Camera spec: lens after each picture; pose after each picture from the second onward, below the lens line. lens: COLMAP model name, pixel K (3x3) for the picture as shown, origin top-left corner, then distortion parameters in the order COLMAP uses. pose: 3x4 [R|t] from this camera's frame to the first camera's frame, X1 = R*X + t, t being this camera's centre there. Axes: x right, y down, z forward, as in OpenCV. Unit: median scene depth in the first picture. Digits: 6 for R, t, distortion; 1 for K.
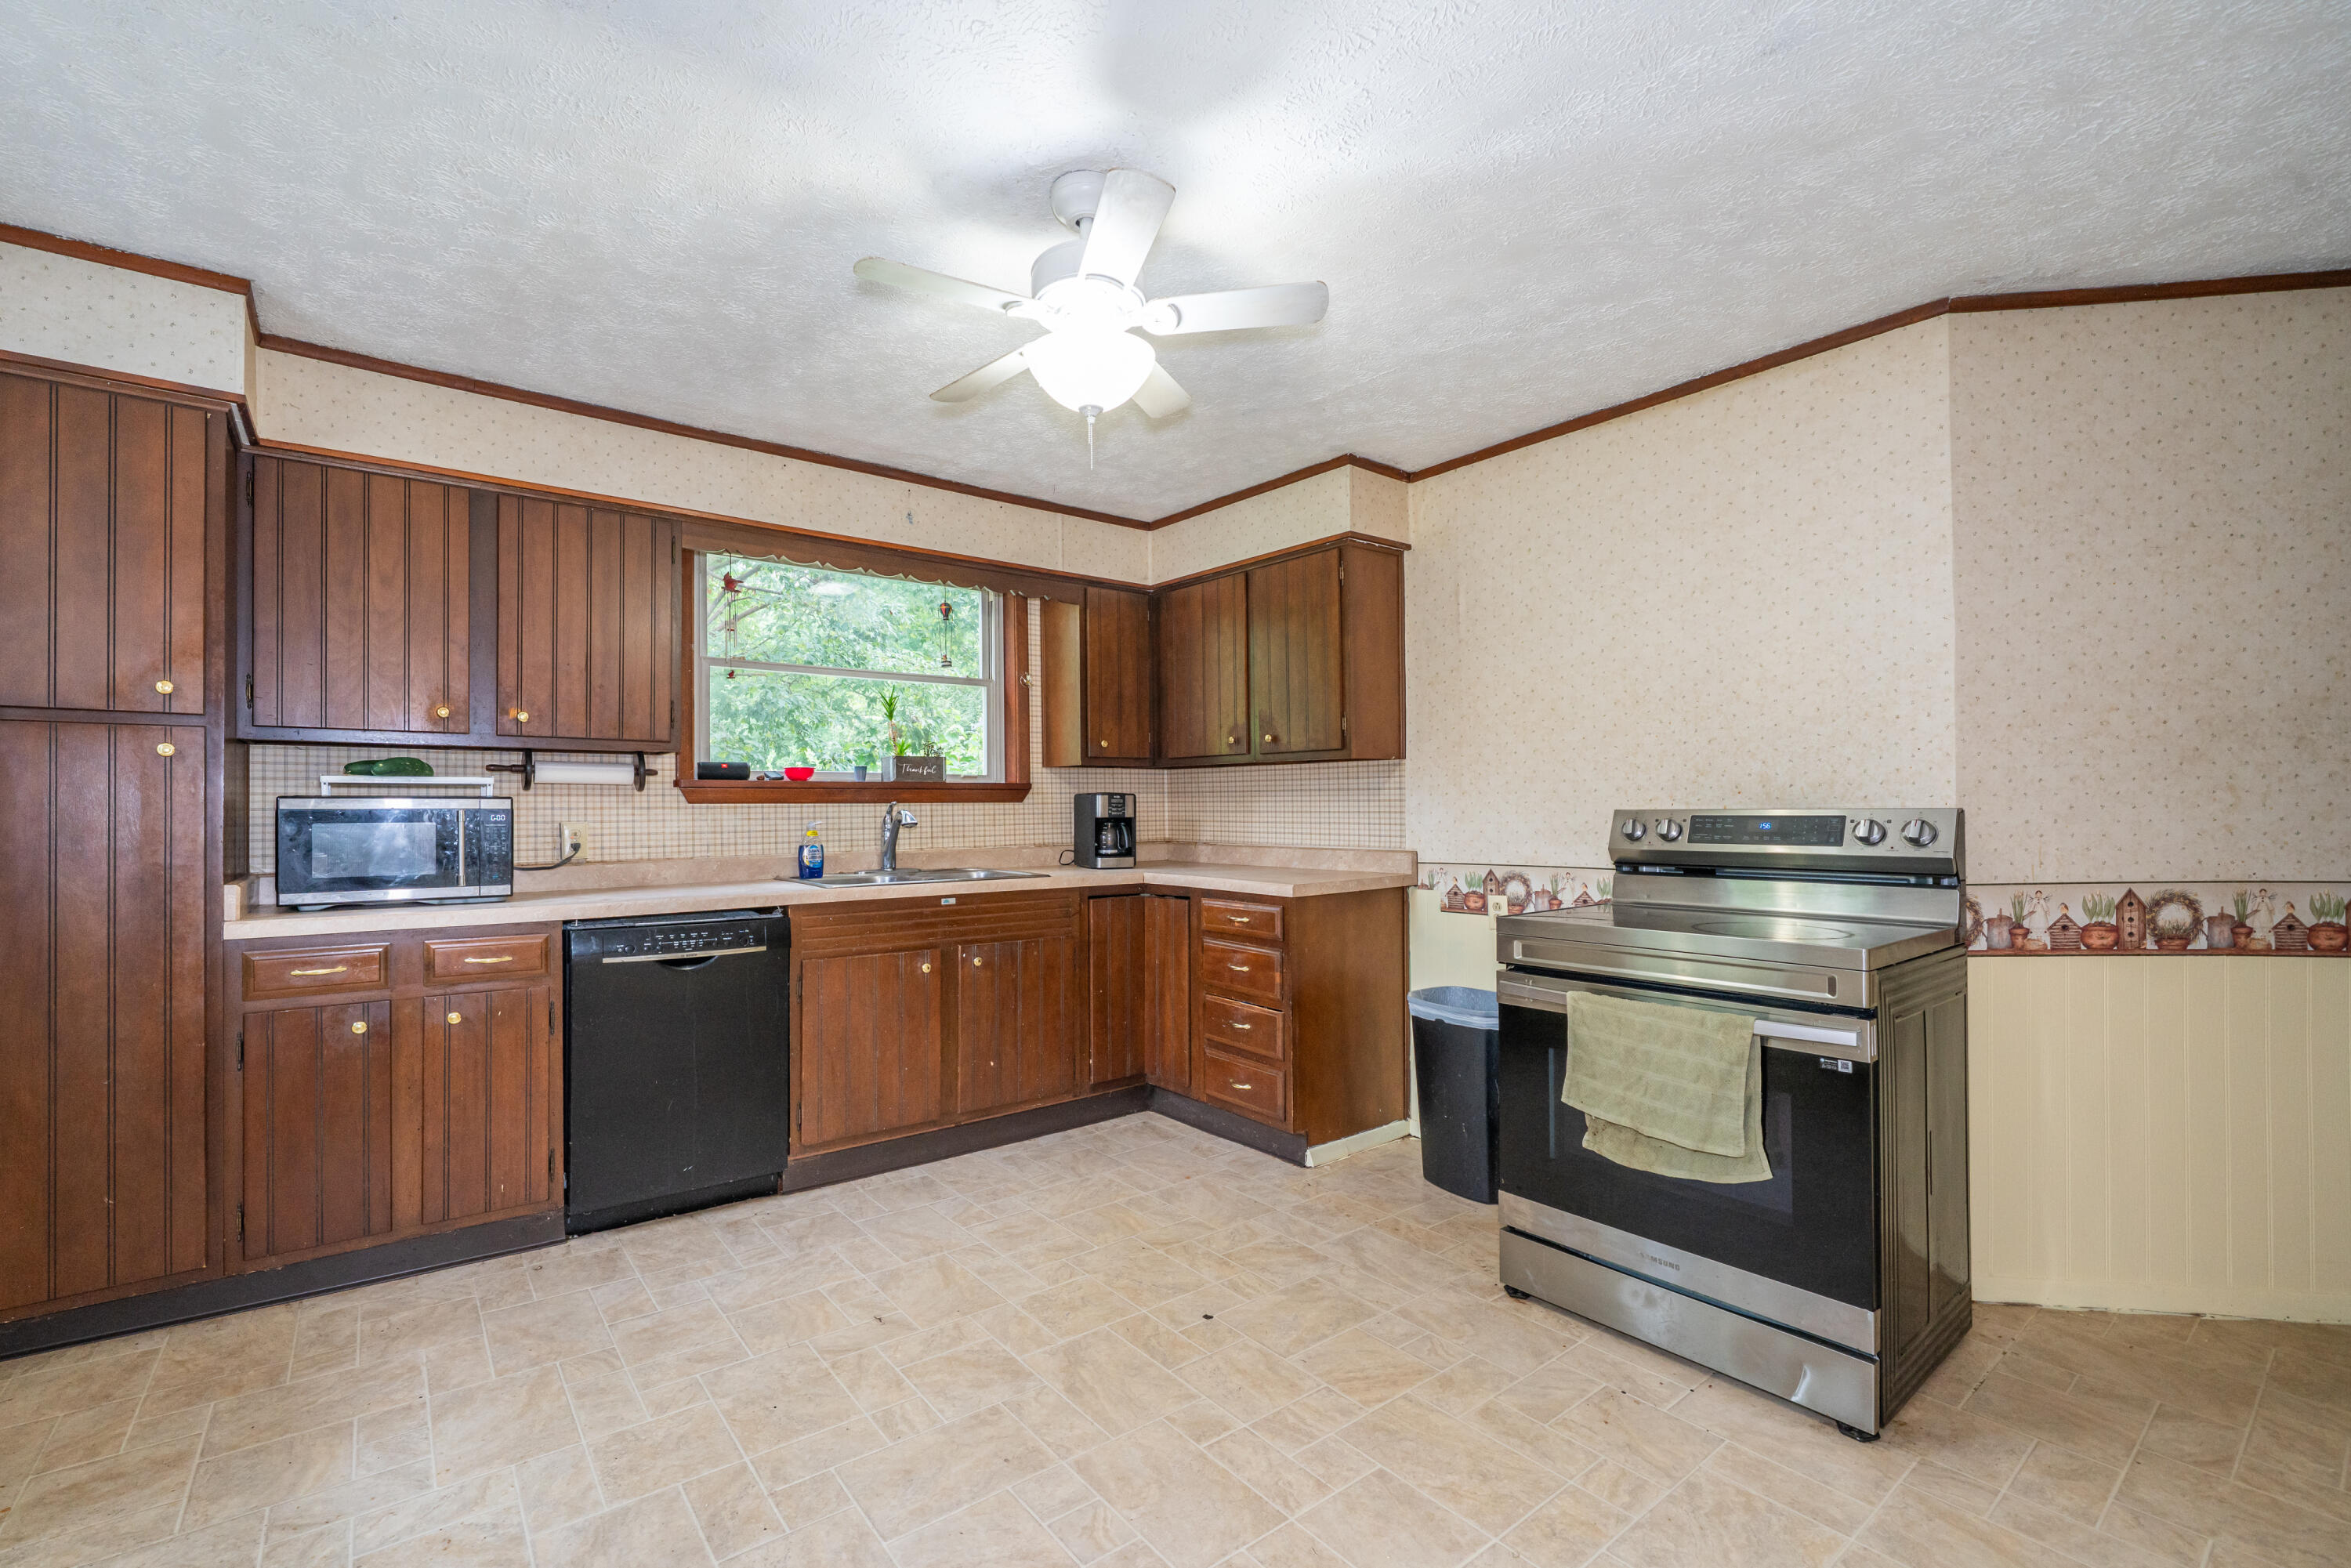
lens RADIAL K [[1004.1, 0, 1141.0], [0, 1004.1, 803.5], [0, 0, 1]] dist [-0.002921, 0.000587]
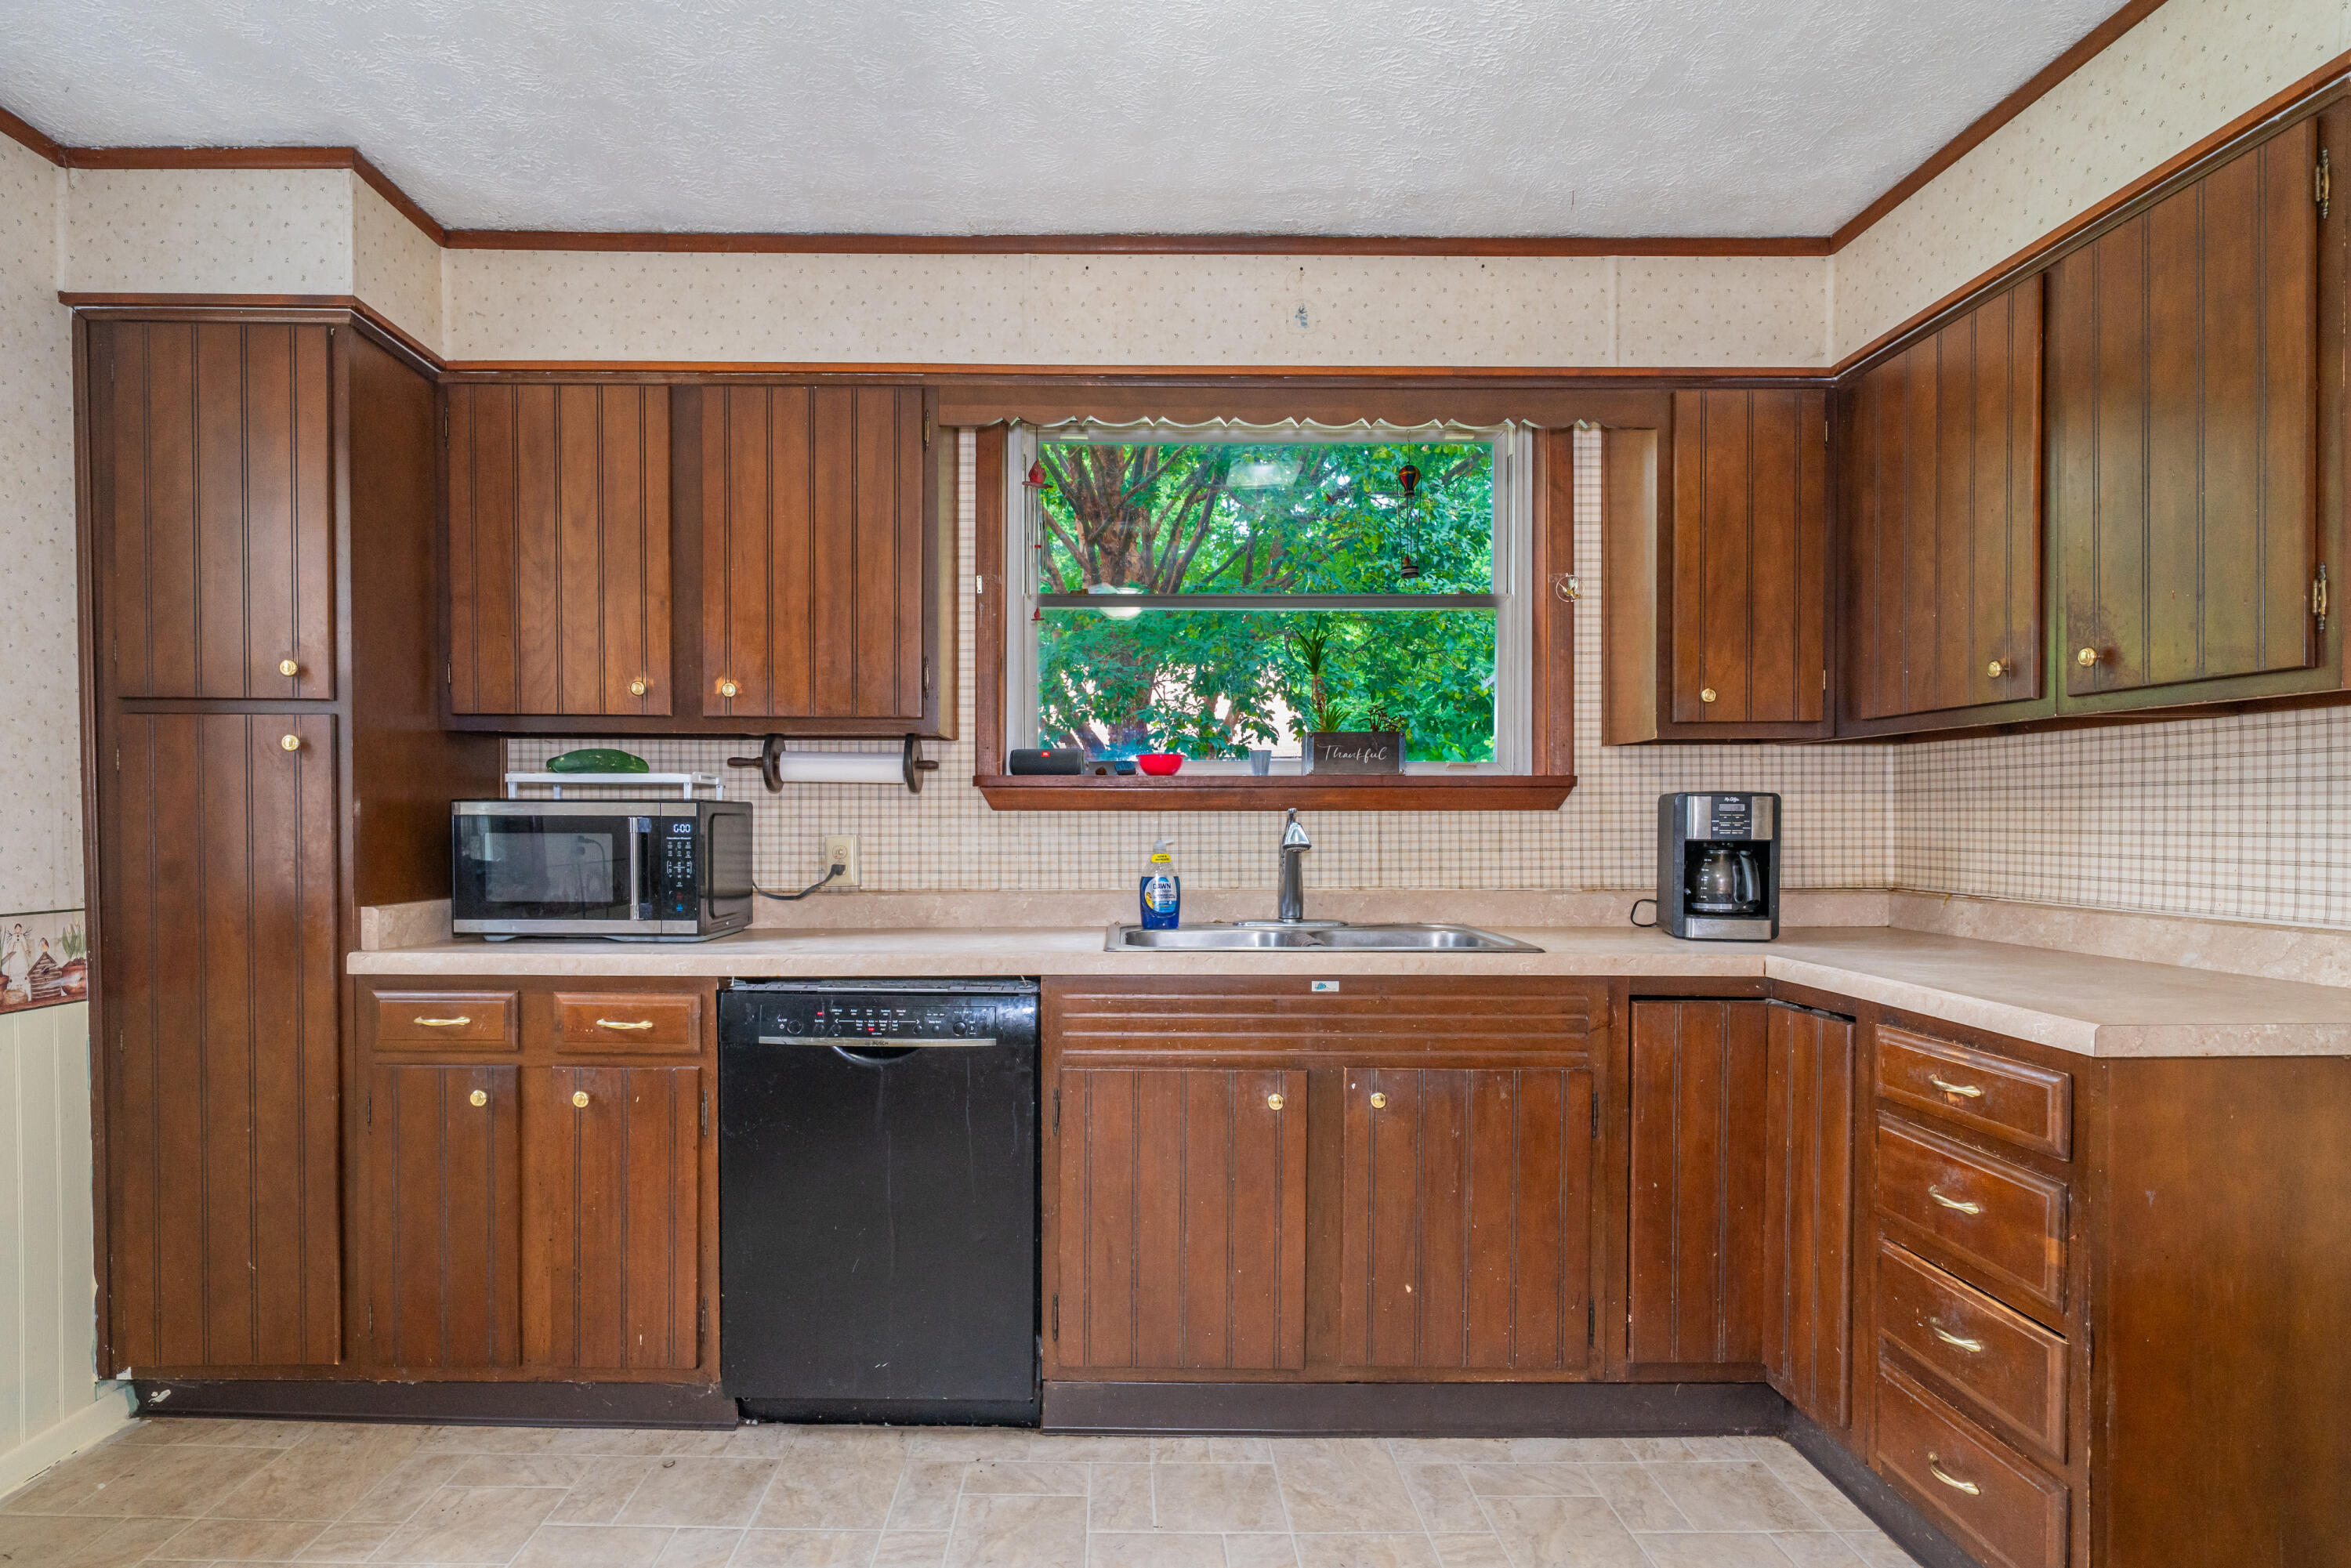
lens RADIAL K [[1243.3, 0, 1135.6], [0, 1243.3, 849.4], [0, 0, 1]] dist [0.001527, 0.000554]
pose [[0.796424, 0.020447, -0.604393, 0.160207], [-0.003536, 0.999569, 0.029157, 0.001644], [0.604729, -0.021085, 0.796152, 0.441844]]
